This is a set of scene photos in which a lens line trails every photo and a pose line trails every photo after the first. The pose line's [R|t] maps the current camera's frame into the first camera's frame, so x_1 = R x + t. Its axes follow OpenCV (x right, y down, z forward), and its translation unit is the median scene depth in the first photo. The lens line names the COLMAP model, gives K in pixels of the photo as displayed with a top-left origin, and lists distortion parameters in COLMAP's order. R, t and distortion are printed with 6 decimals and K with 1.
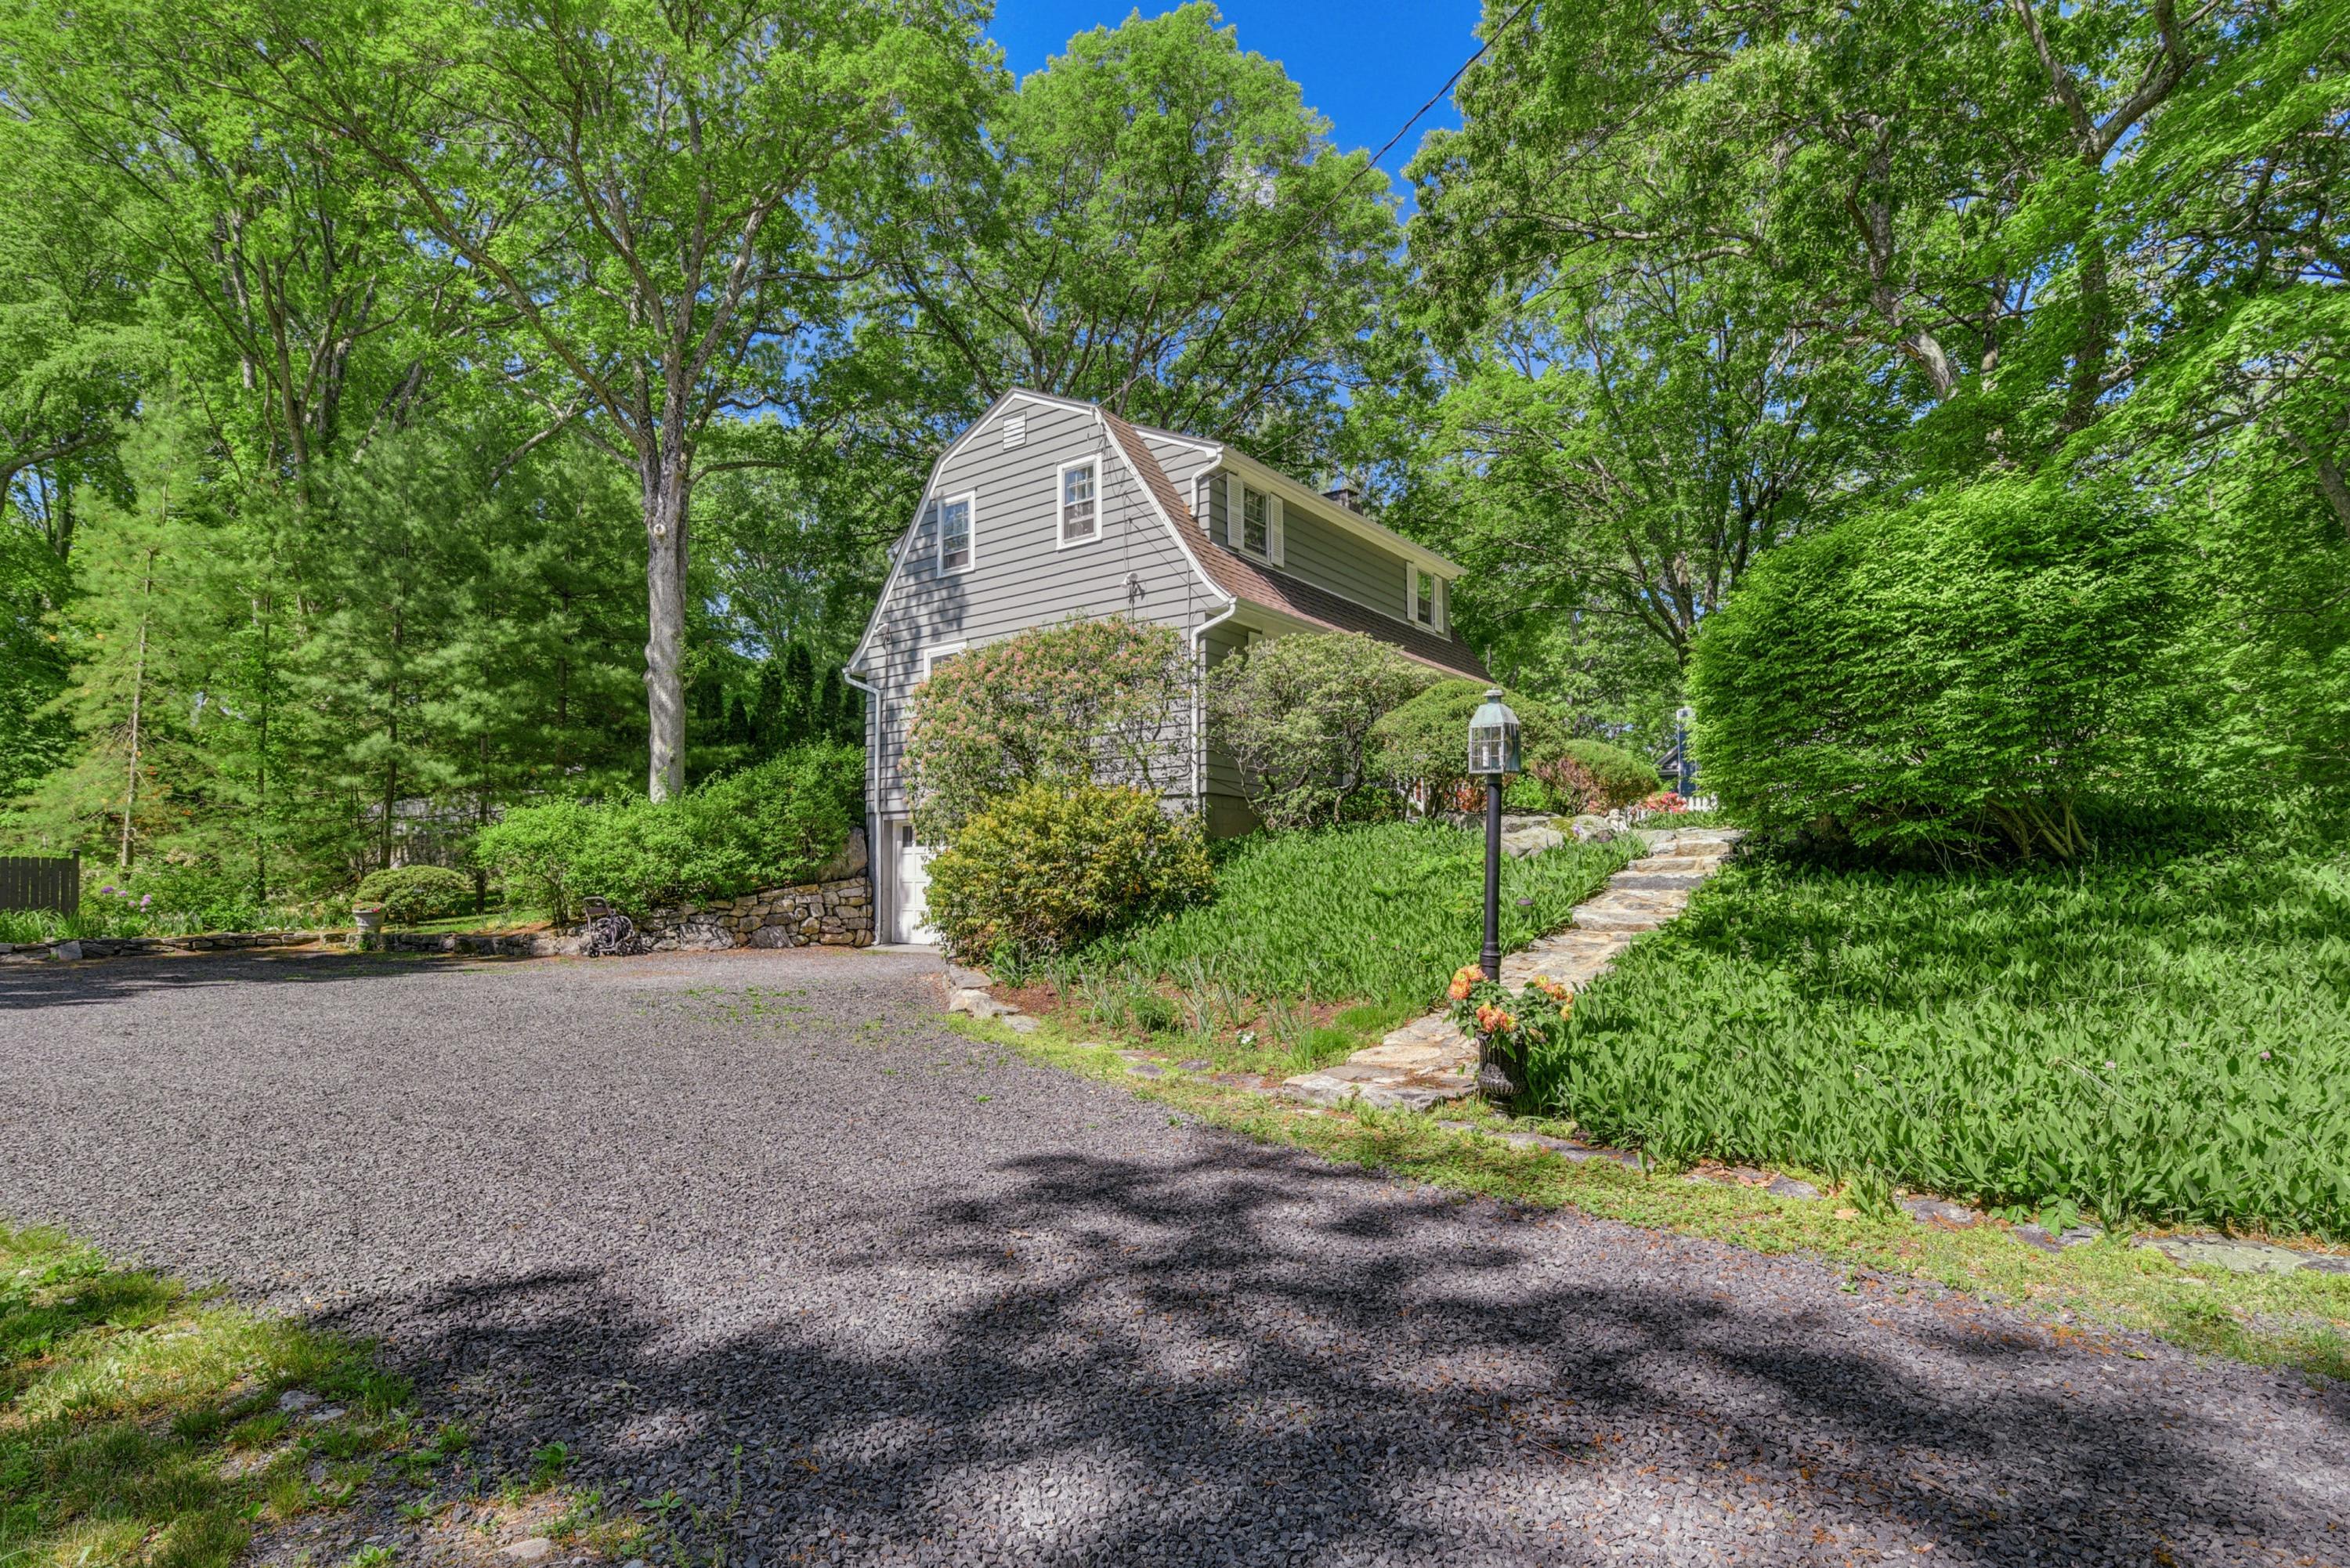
lens RADIAL K [[1141.9, 0, 1173.7], [0, 1141.9, 839.8], [0, 0, 1]] dist [0.000170, -0.000528]
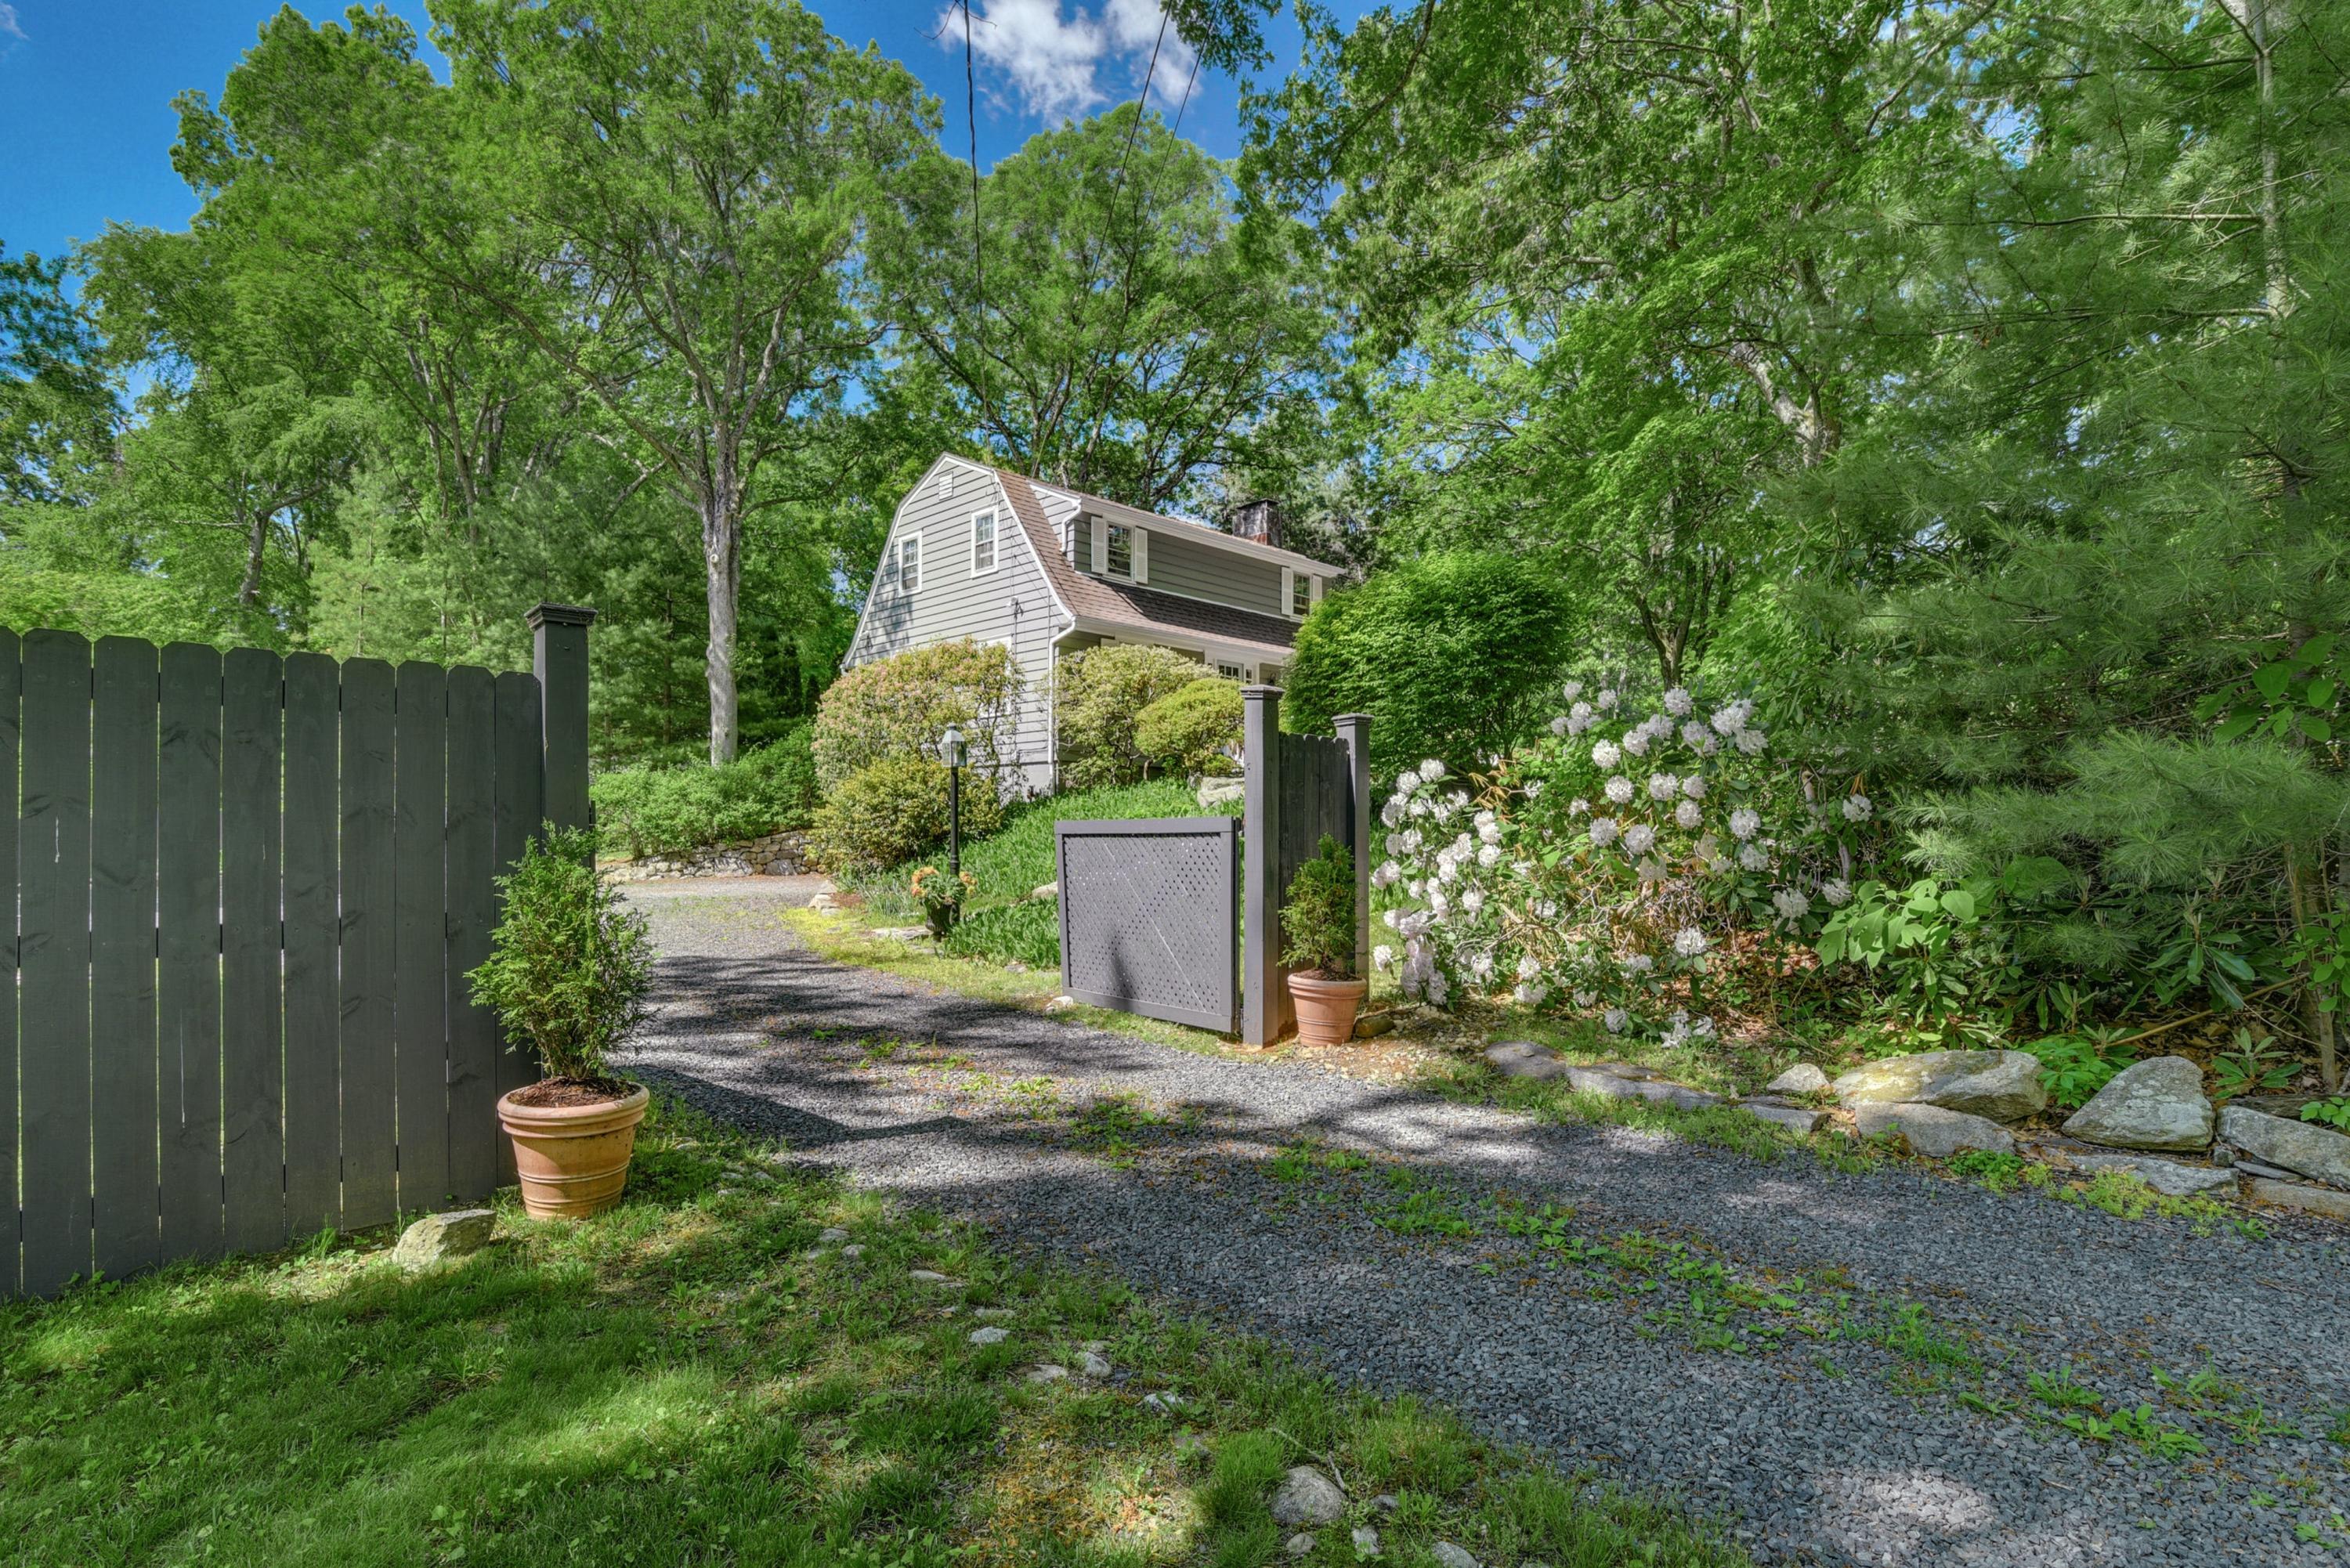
lens RADIAL K [[1081.8, 0, 1171.9], [0, 1081.8, 817.4], [0, 0, 1]] dist [0.000197, 0.000221]
pose [[0.993955, -0.005834, -0.109637, 0.267232], [0.009079, 0.999535, 0.029125, -0.007793], [0.109416, -0.029944, 0.993545, -0.240282]]
